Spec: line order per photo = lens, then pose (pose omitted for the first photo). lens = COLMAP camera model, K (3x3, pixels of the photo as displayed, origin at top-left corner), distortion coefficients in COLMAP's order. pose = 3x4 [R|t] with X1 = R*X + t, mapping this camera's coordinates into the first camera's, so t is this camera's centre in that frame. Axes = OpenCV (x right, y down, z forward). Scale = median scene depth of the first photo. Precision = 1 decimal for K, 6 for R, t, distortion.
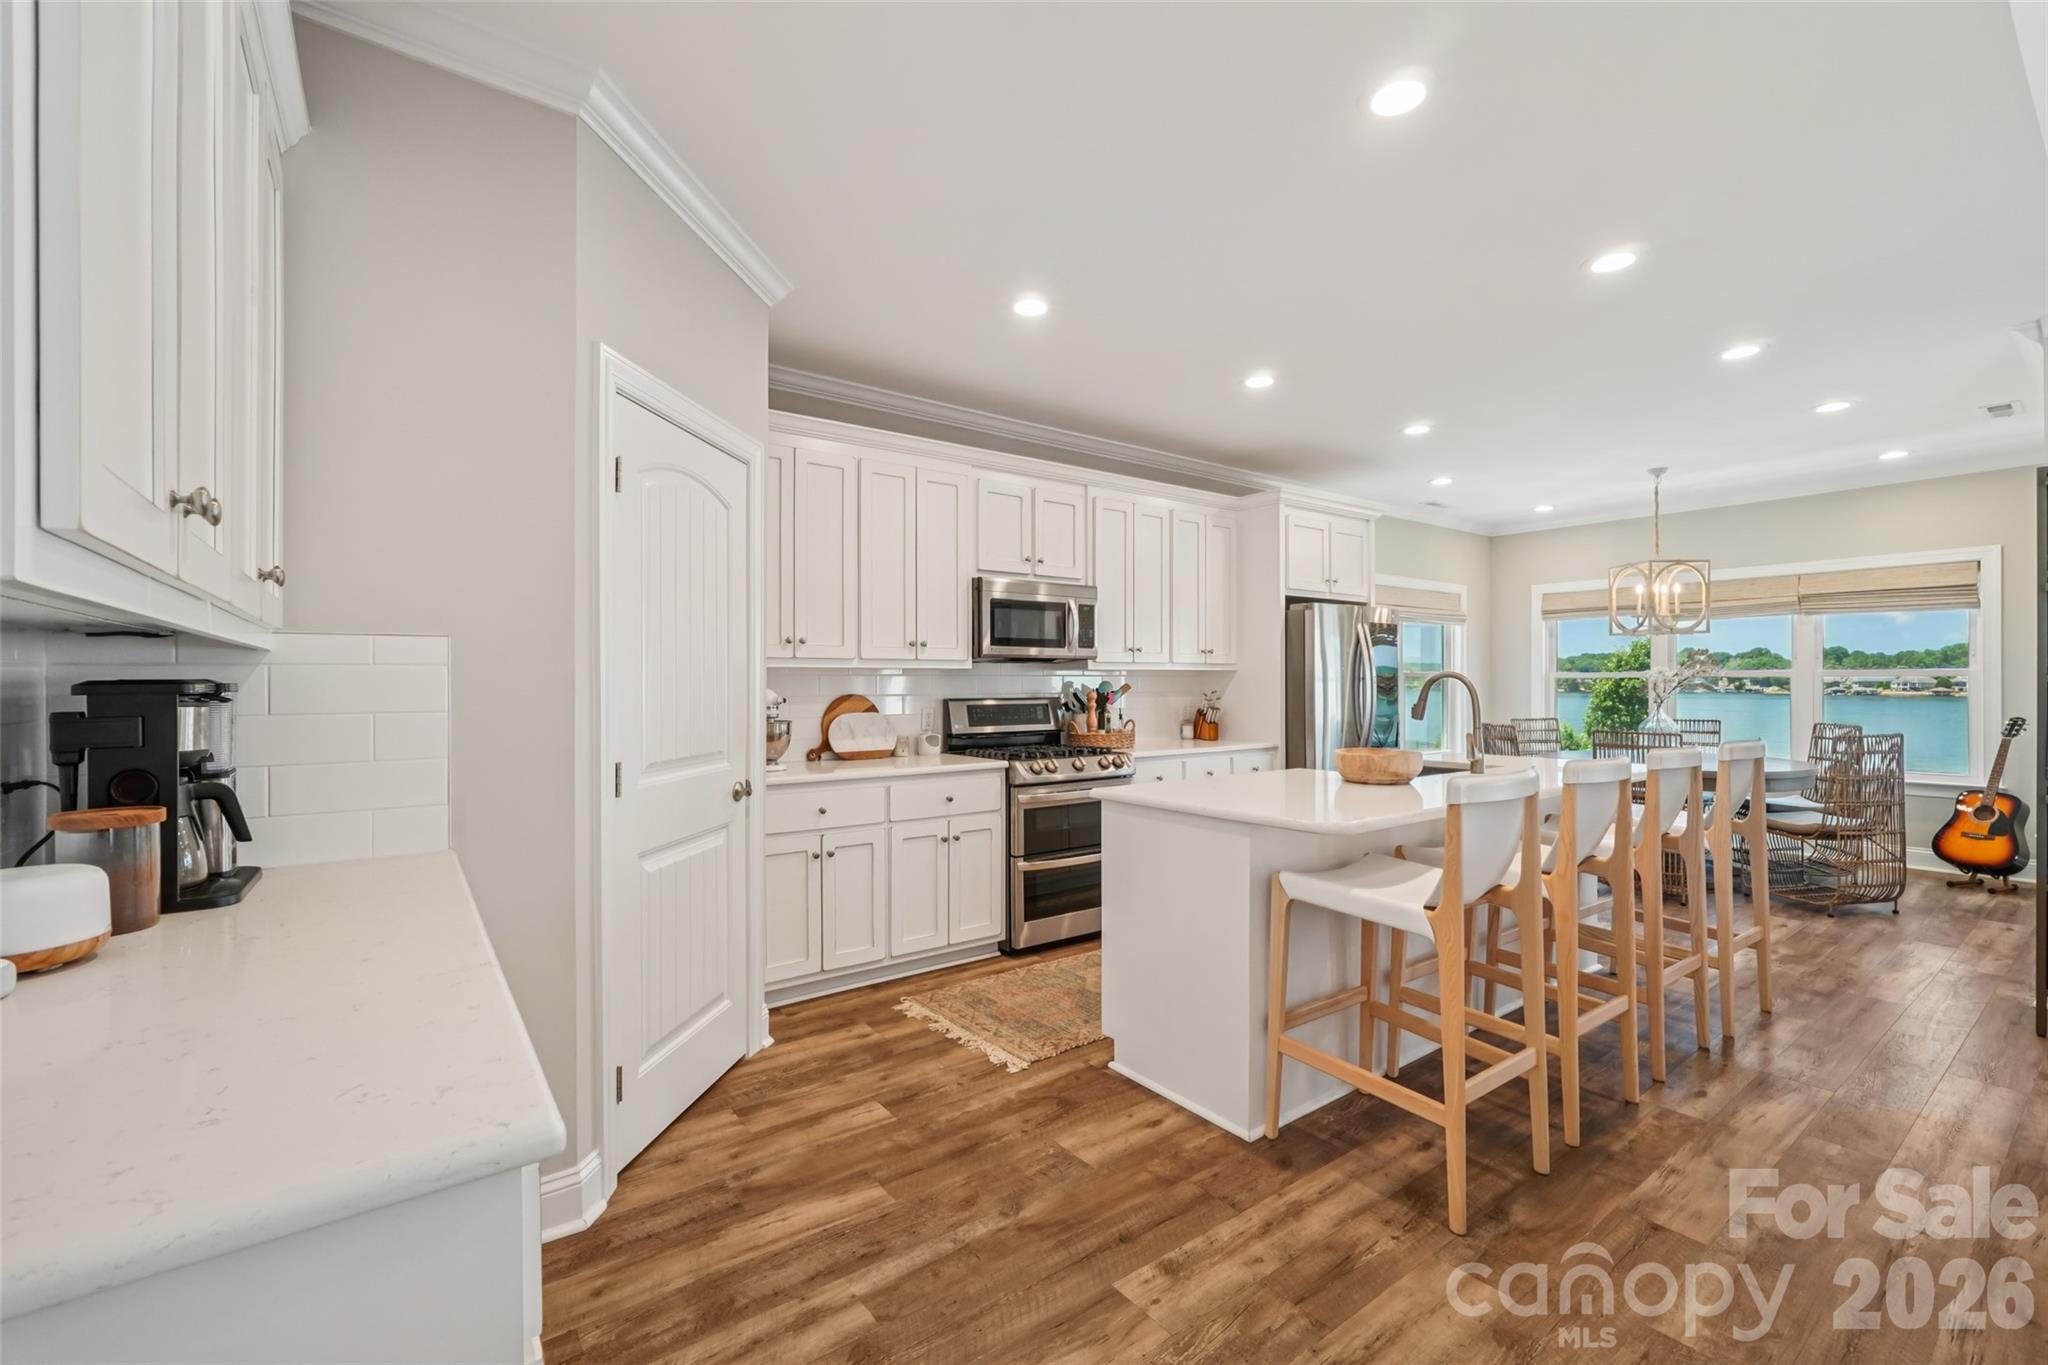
lens RADIAL K [[870.4, 0, 1029.1], [0, 870.4, 669.7], [0, 0, 1]] dist [-0.015356, 0.005271]
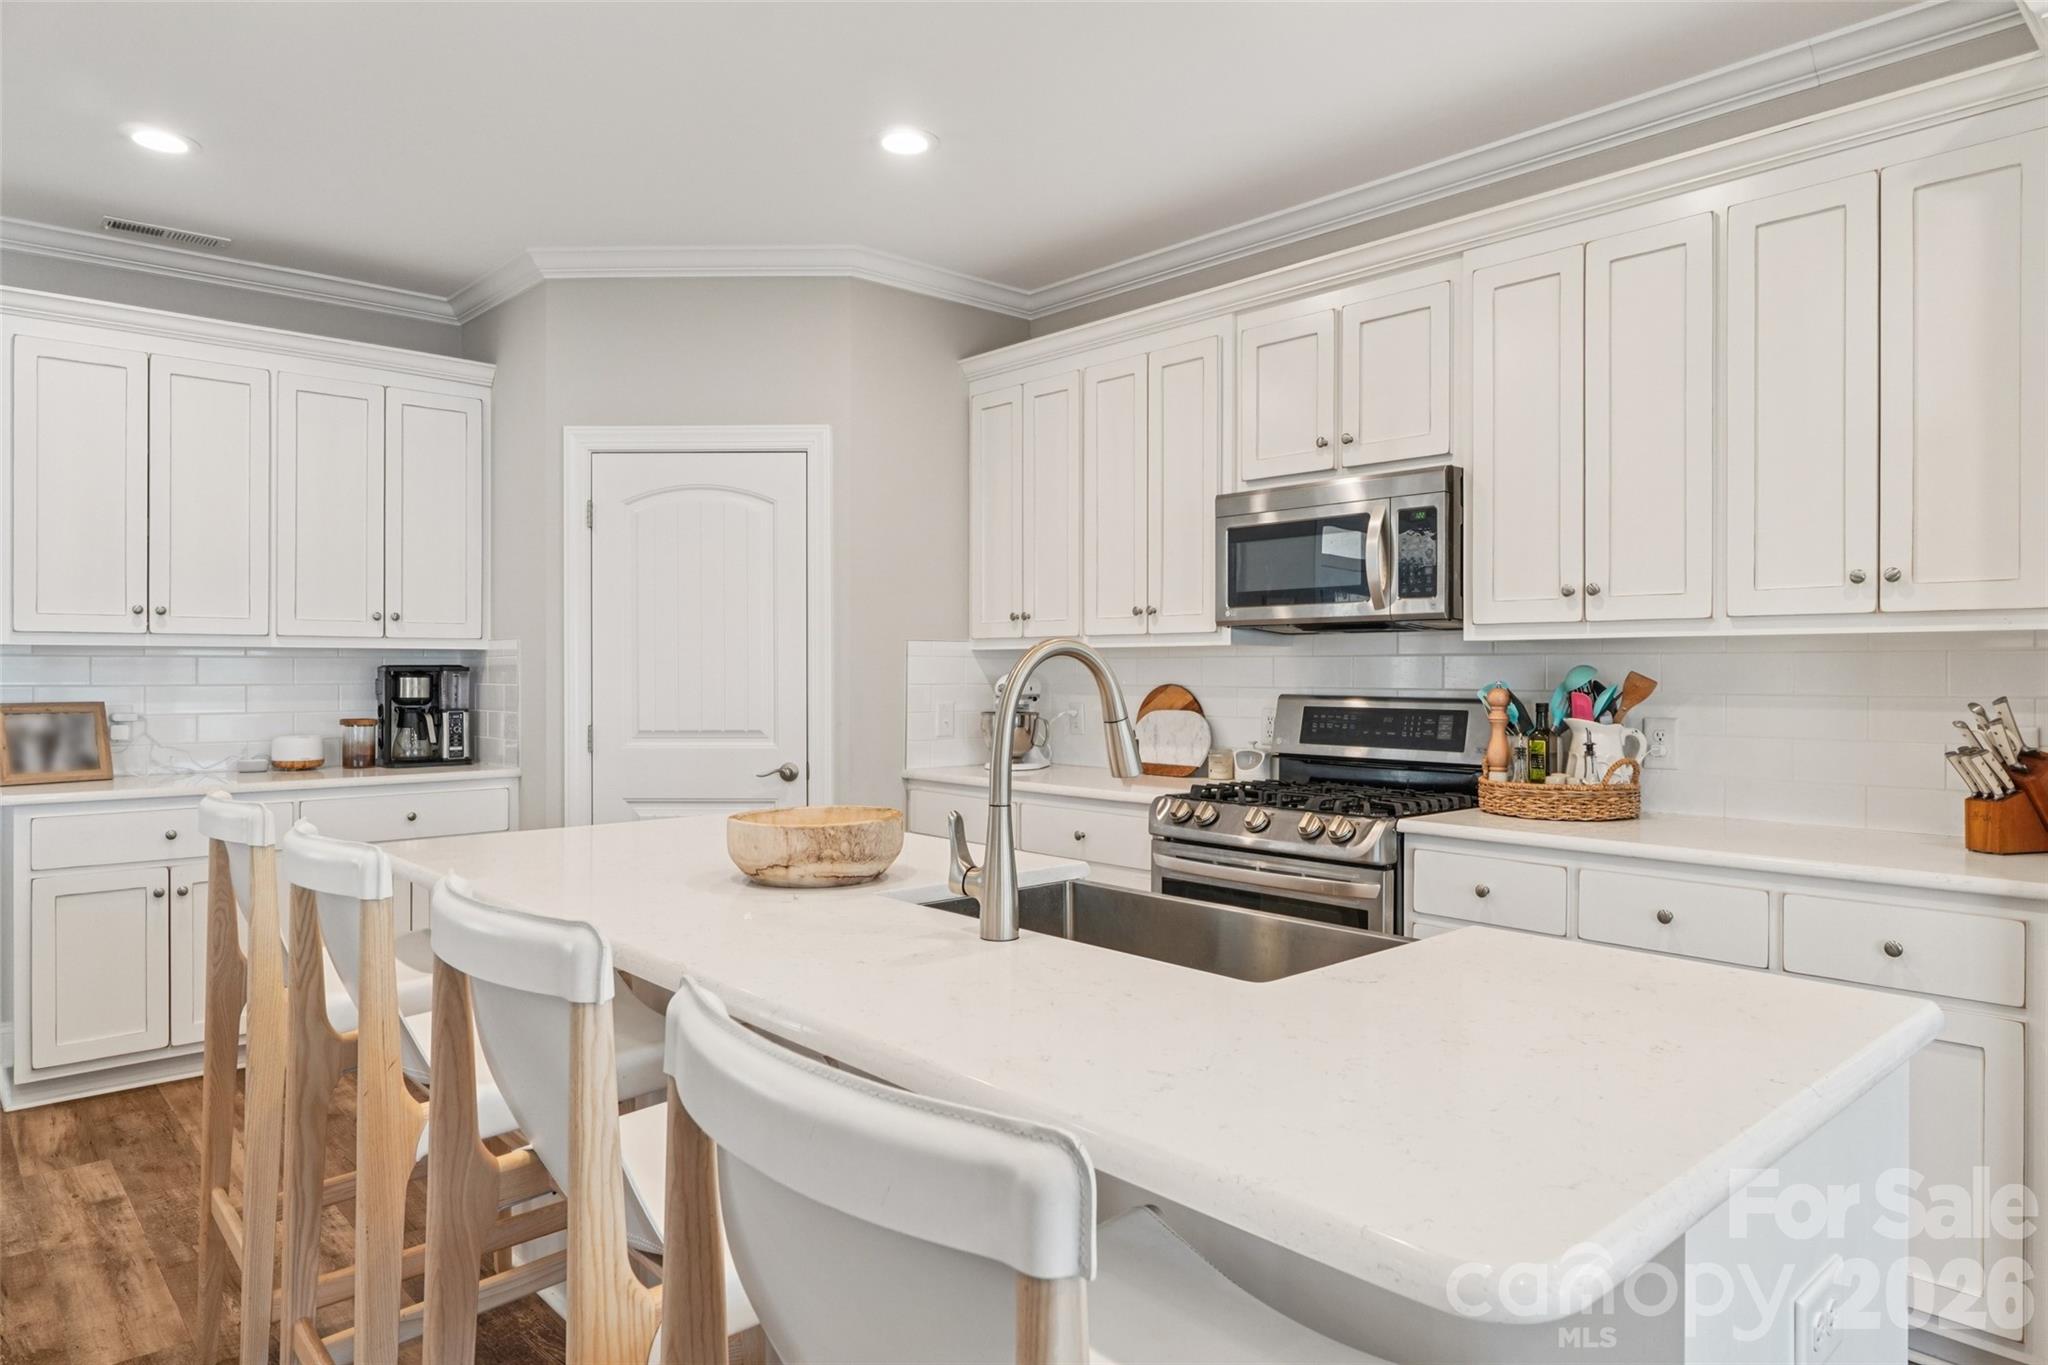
lens RADIAL K [[1246.4, 0, 998.0], [0, 1246.4, 644.1], [0, 0, 1]] dist [-0.012284, 0.011391]
pose [[0.091949, -0.016655, -0.995624, 0.760120], [0.012949, 0.999796, -0.015529, 0.008756], [0.995680, -0.011465, 0.092146, 0.723224]]
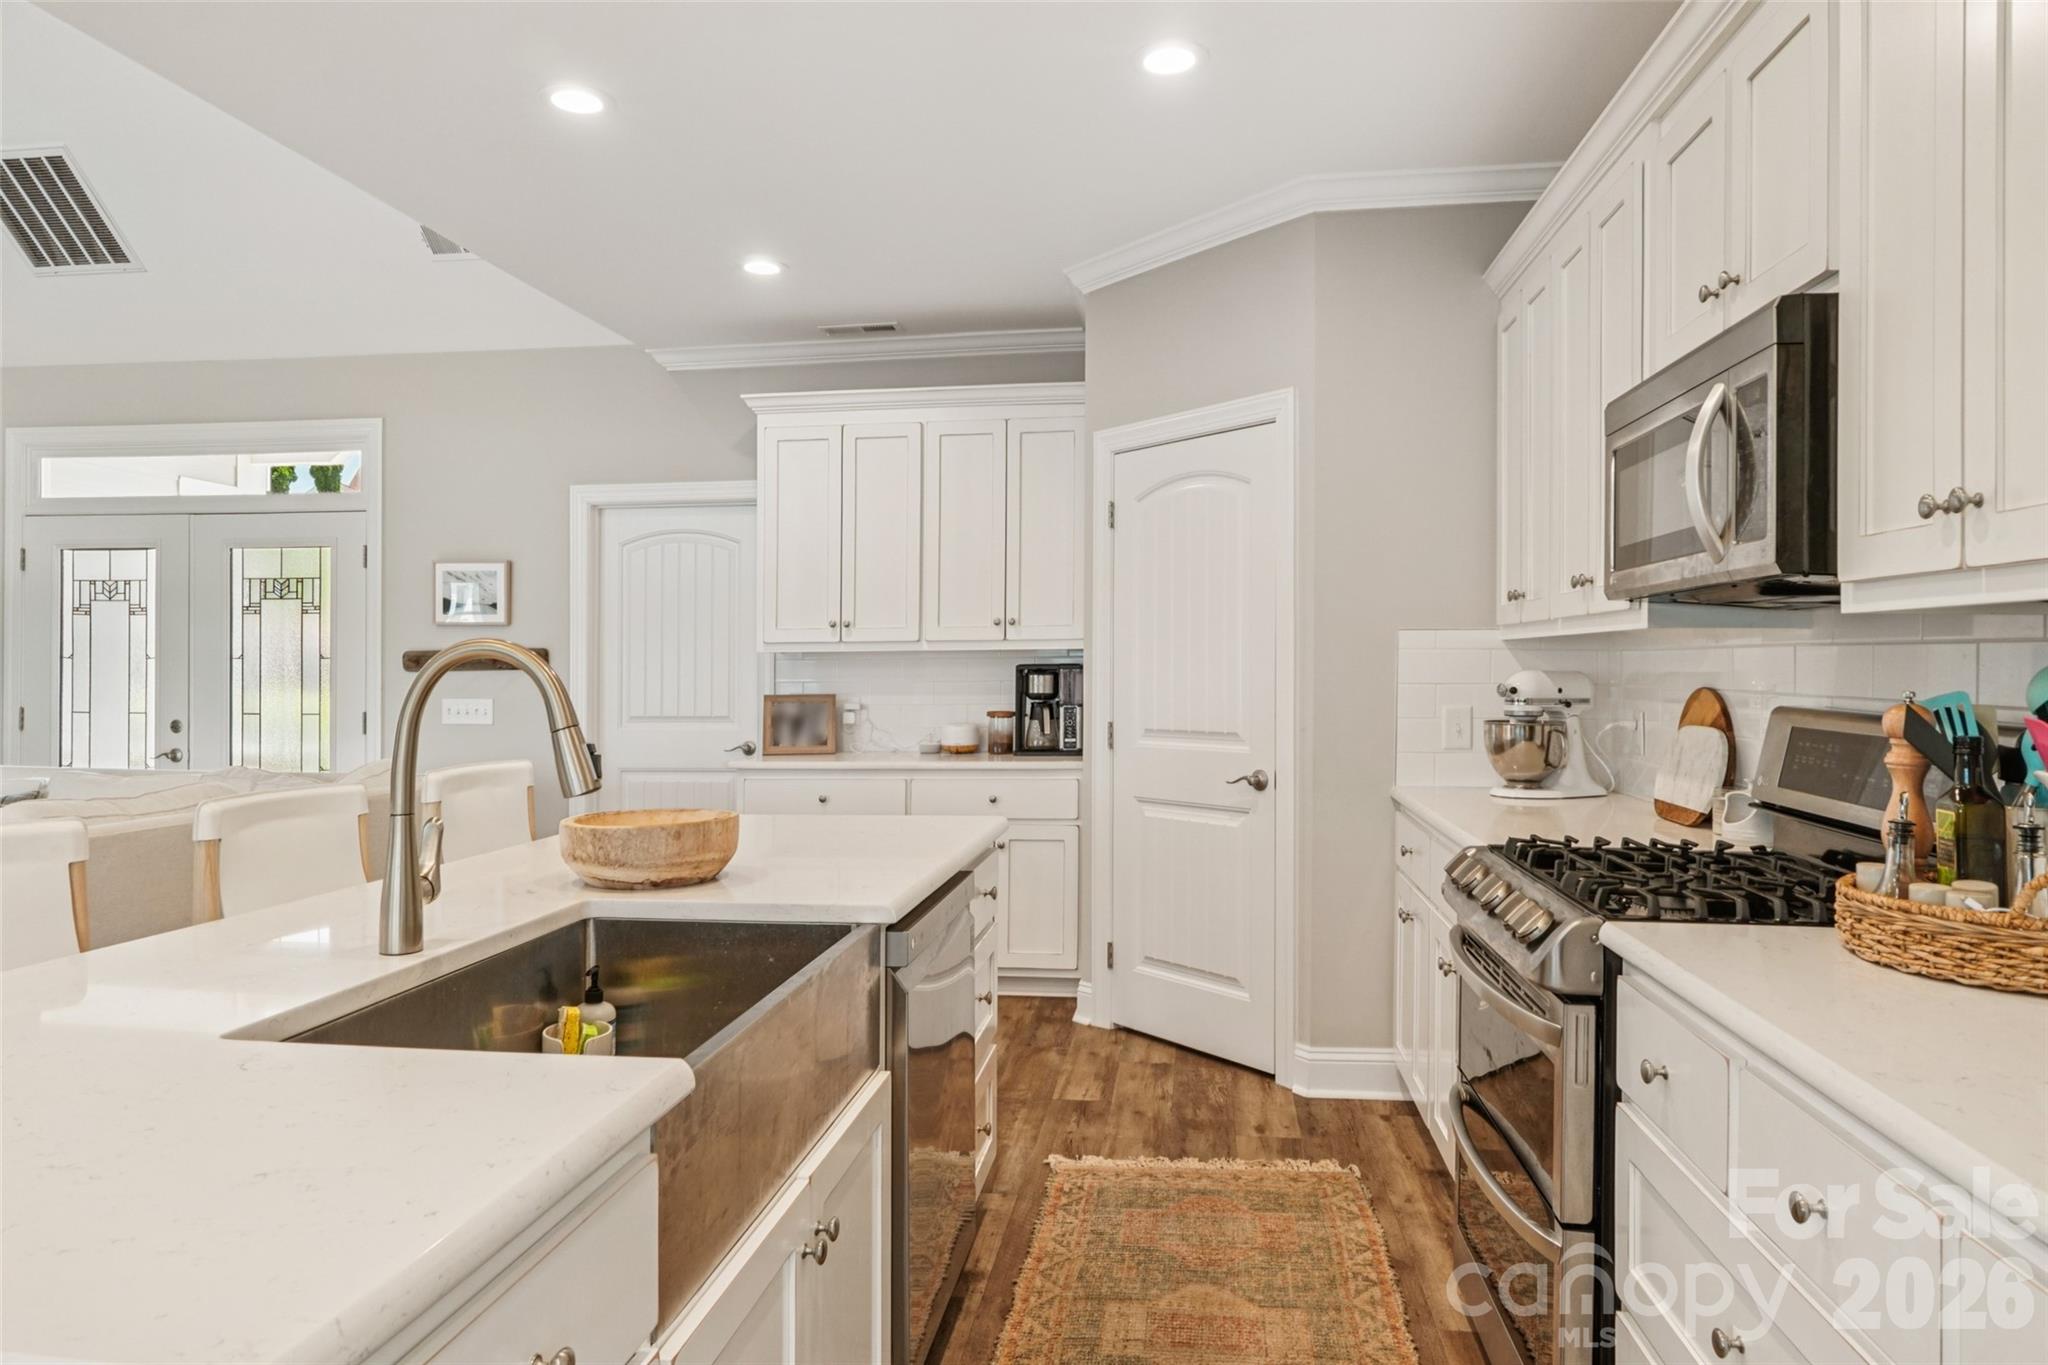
lens RADIAL K [[1246.4, 0, 1039.8], [0, 1246.4, 664.7], [0, 0, 1]] dist [-0.012284, 0.011391]
pose [[-0.693587, 0.007136, -0.720337, 0.515535], [0.018315, 0.999802, -0.007730, 0.013472], [0.720140, -0.018554, -0.693581, 1.148693]]
